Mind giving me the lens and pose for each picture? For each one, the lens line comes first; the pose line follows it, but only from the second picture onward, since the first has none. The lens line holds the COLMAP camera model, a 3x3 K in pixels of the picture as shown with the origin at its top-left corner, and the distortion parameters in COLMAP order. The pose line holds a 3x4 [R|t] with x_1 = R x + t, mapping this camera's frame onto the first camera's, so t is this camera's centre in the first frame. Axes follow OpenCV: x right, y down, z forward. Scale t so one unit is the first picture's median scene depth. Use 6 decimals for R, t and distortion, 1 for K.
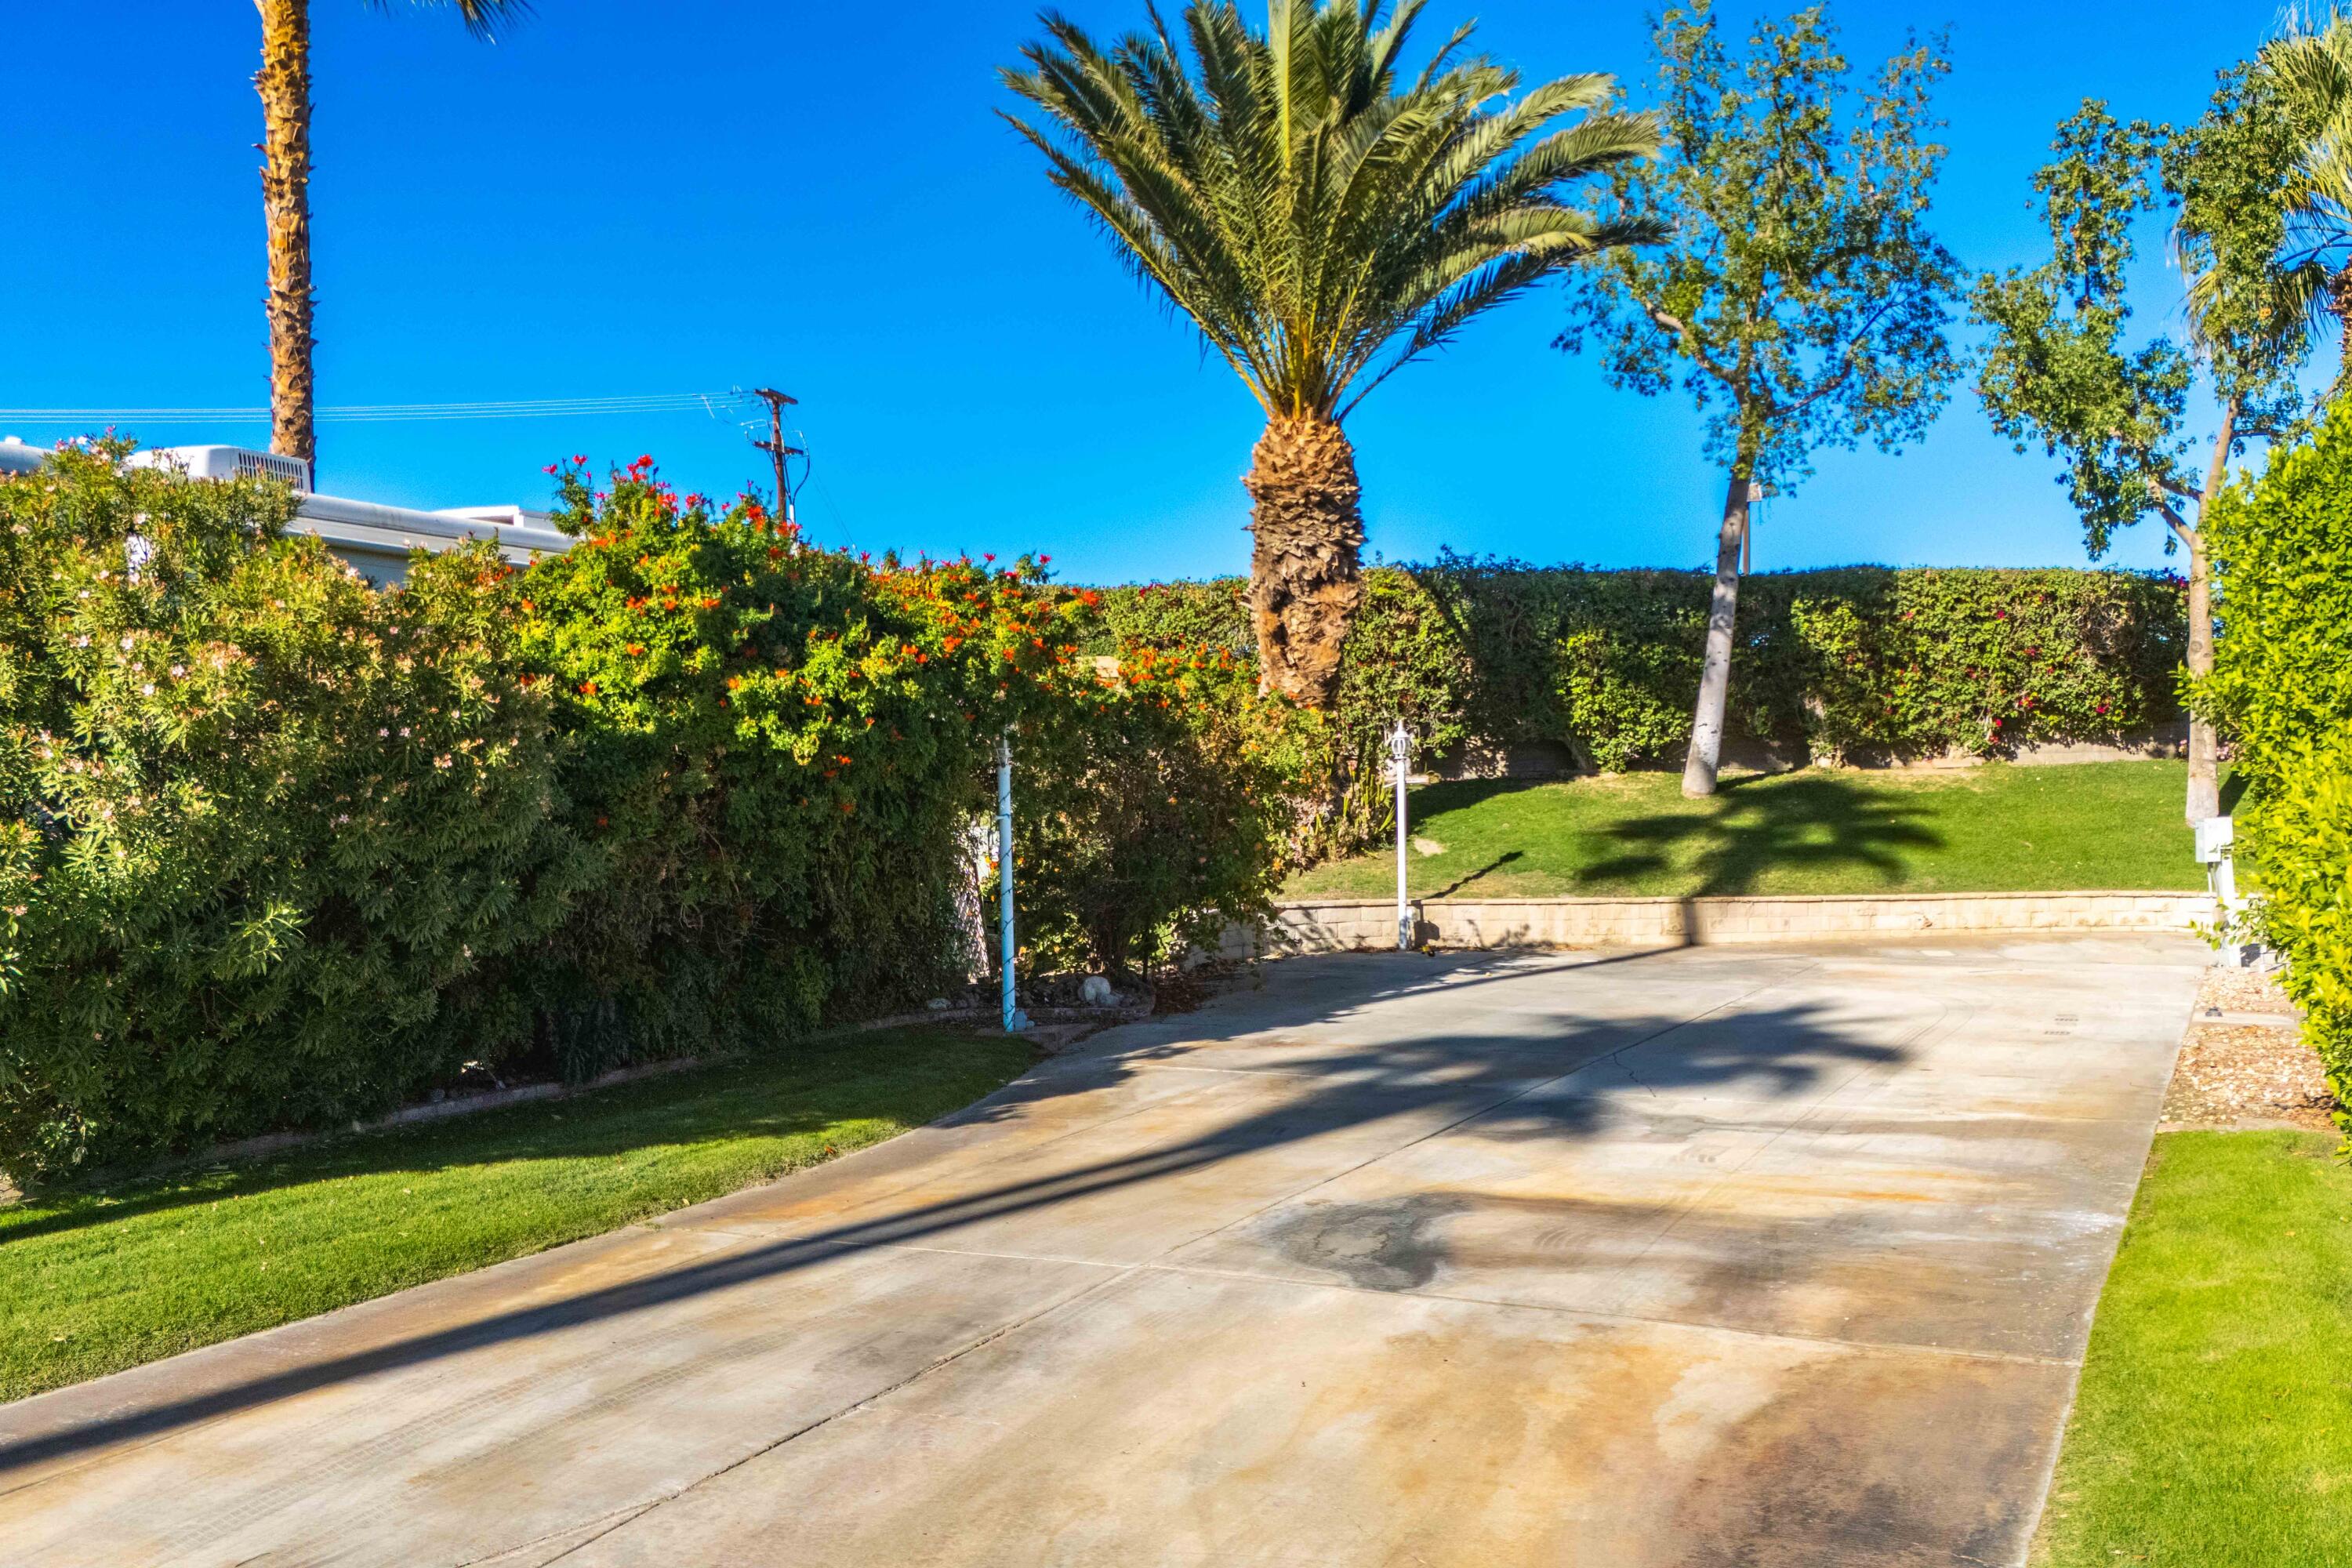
lens RADIAL K [[2026.9, 0, 1276.0], [0, 2026.9, 783.6], [0, 0, 1]] dist [0.112456, -0.152302]
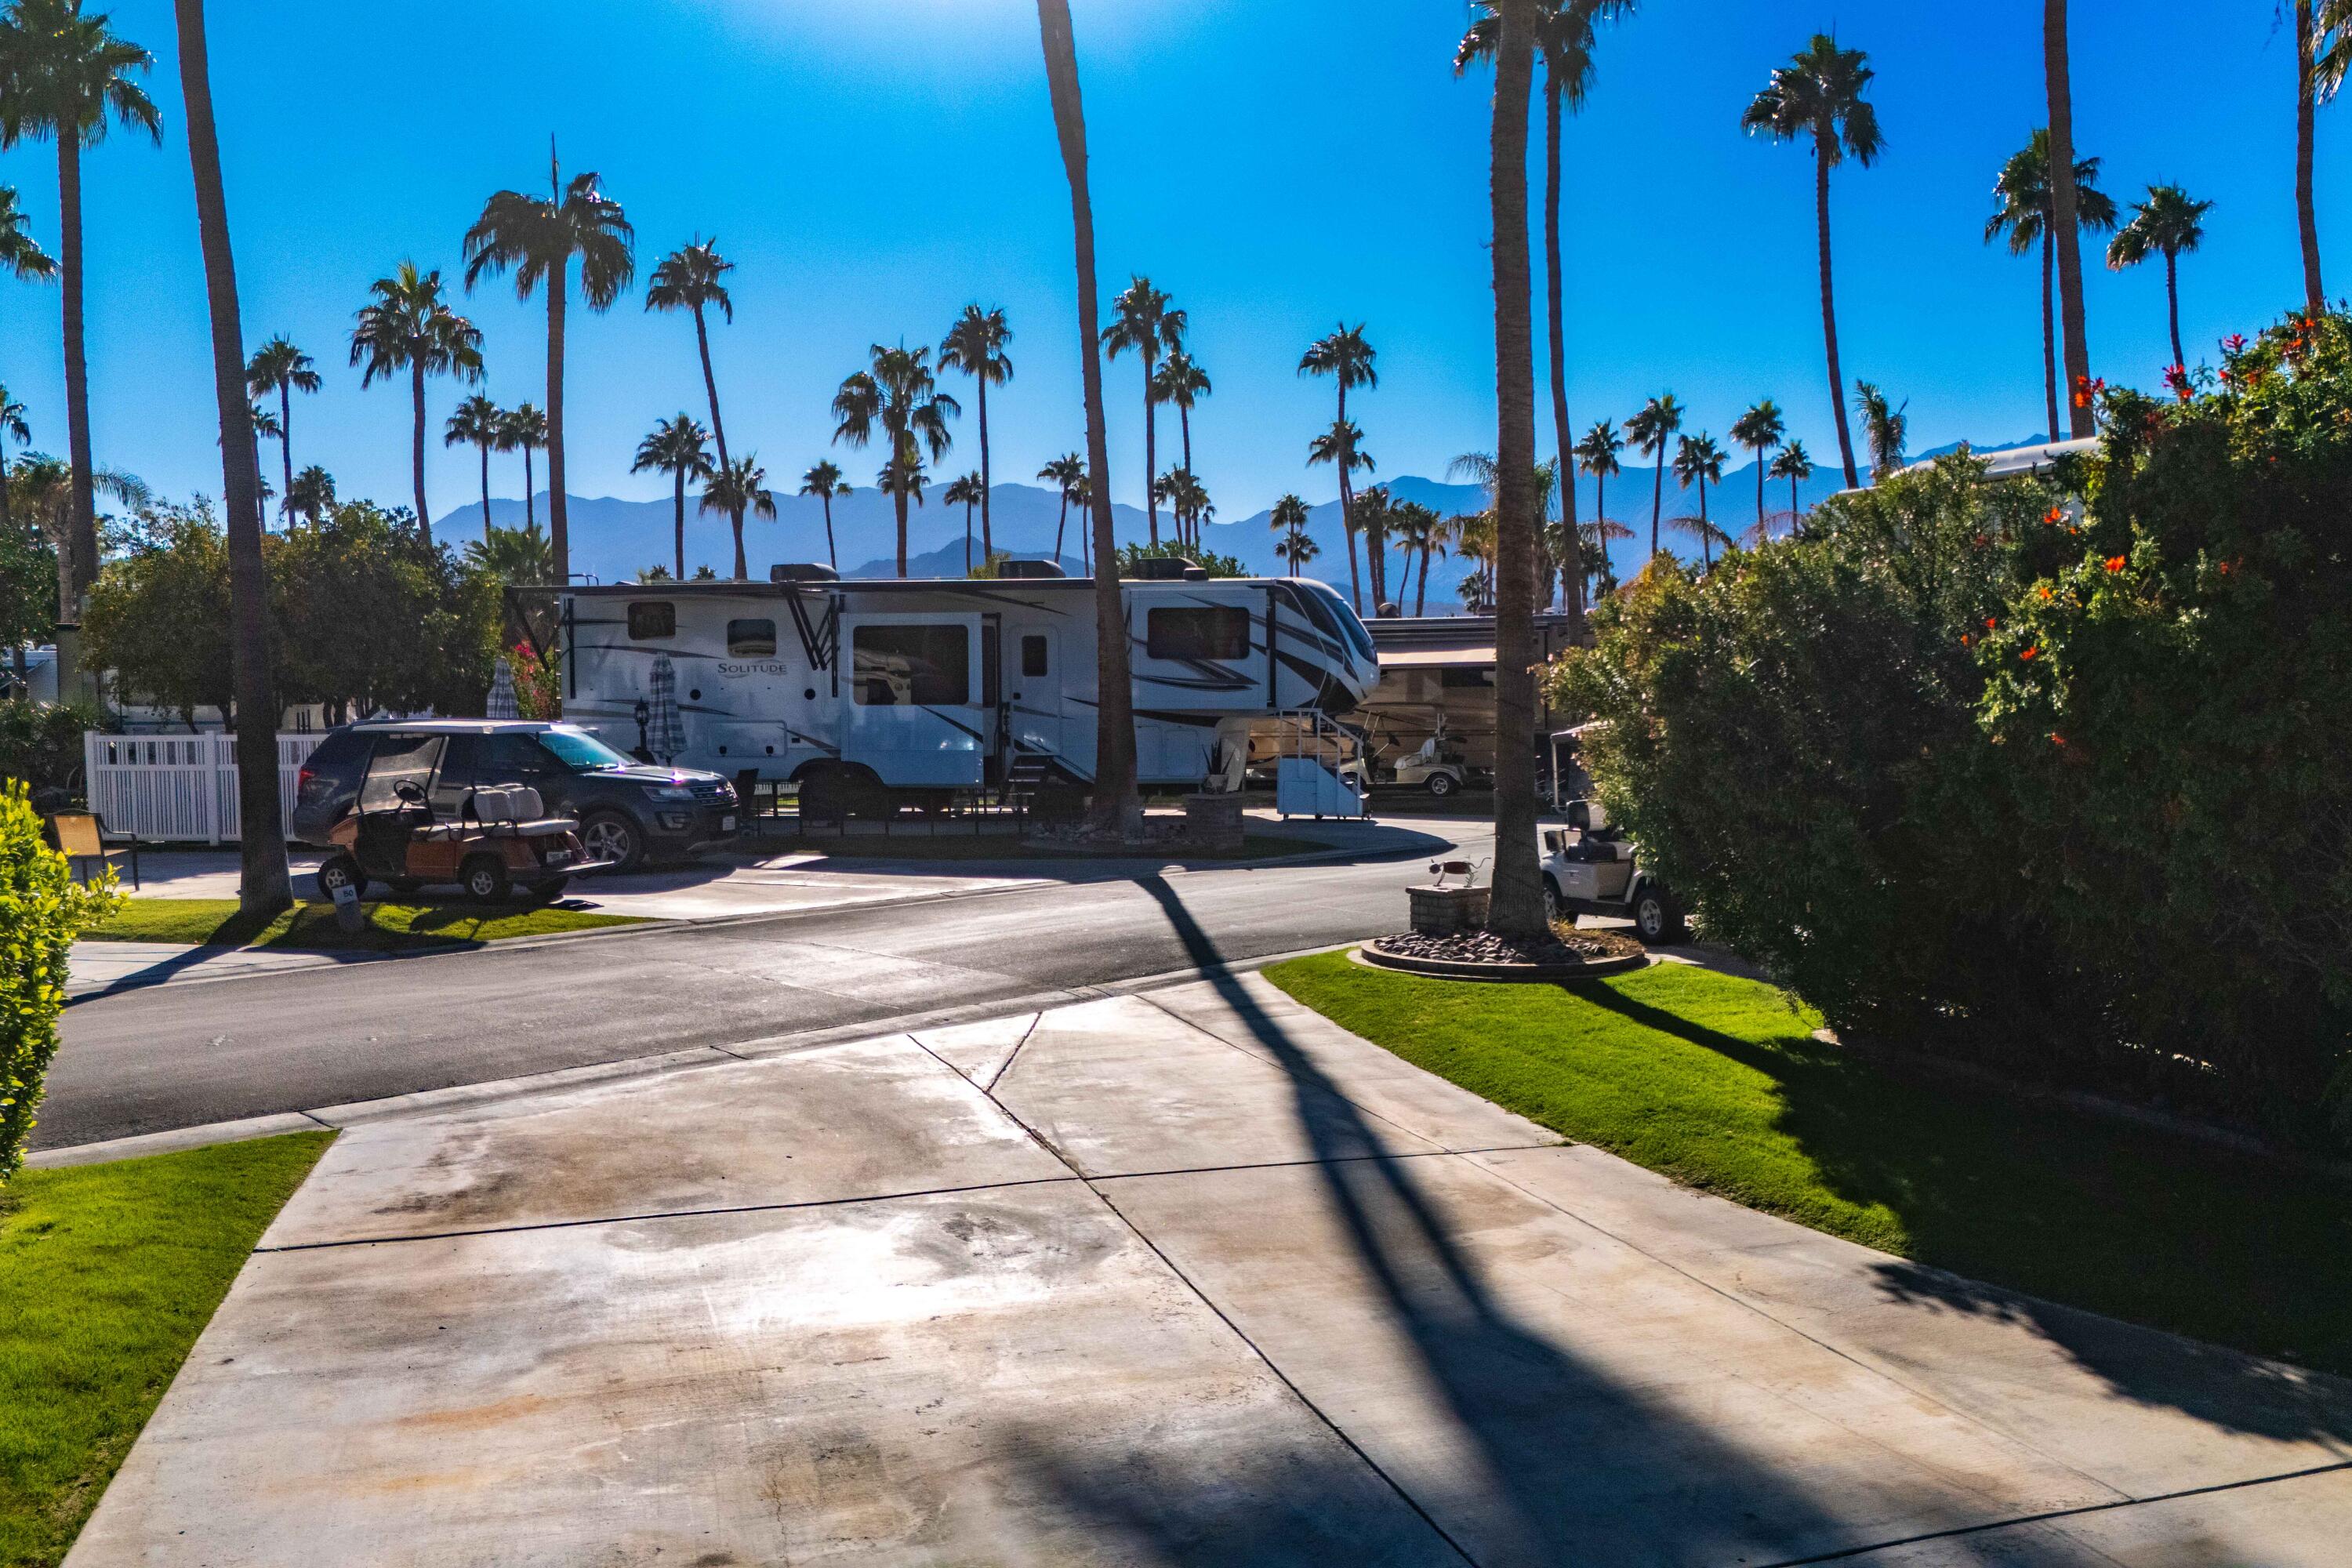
lens RADIAL K [[2031.4, 0, 1307.8], [0, 2031.4, 781.2], [0, 0, 1]] dist [0.063891, -0.053684]
pose [[-0.701472, 0.056123, -0.710484, 0.227716], [0.020111, 0.998056, 0.058983, -0.019856], [0.712413, 0.027086, -0.701237, 0.669702]]
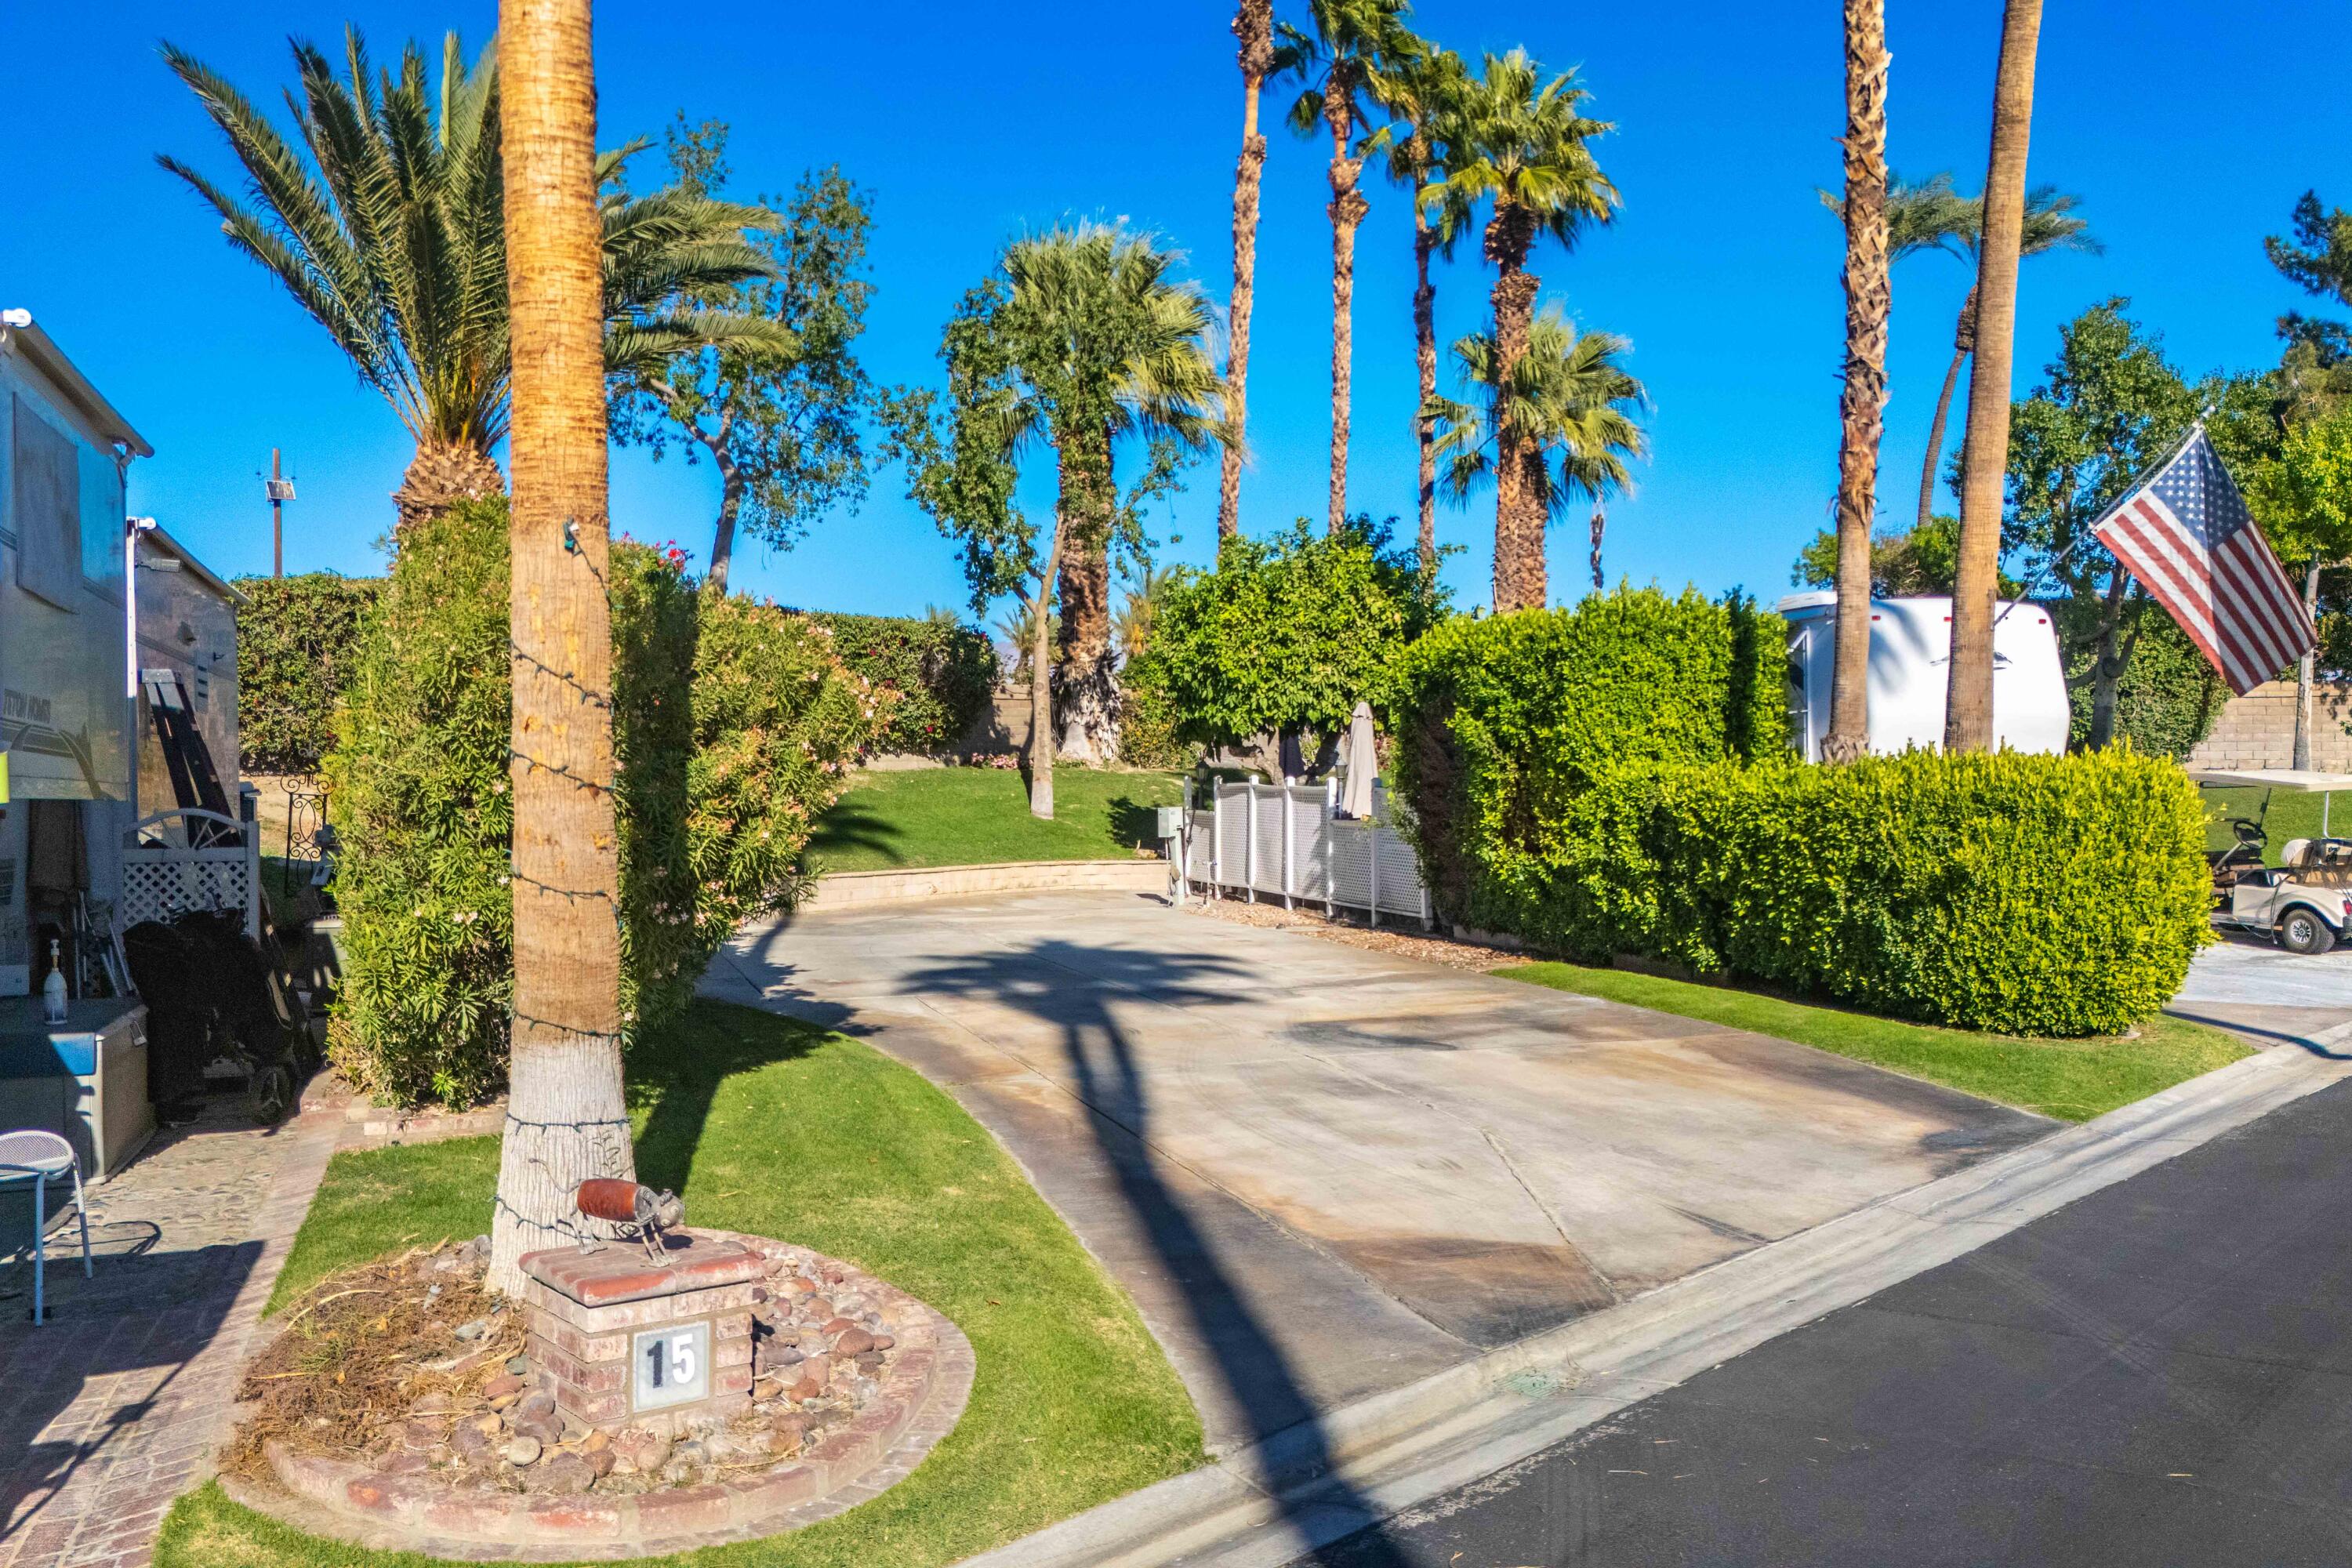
lens RADIAL K [[2026.9, 0, 1200.2], [0, 2026.9, 796.4], [0, 0, 1]] dist [0.112456, -0.152302]
pose [[0.716137, -0.001533, 0.697958, -0.471440], [-0.001696, 0.999991, 0.003936, 0.002145], [-0.697958, -0.004003, 0.716128, -0.060821]]
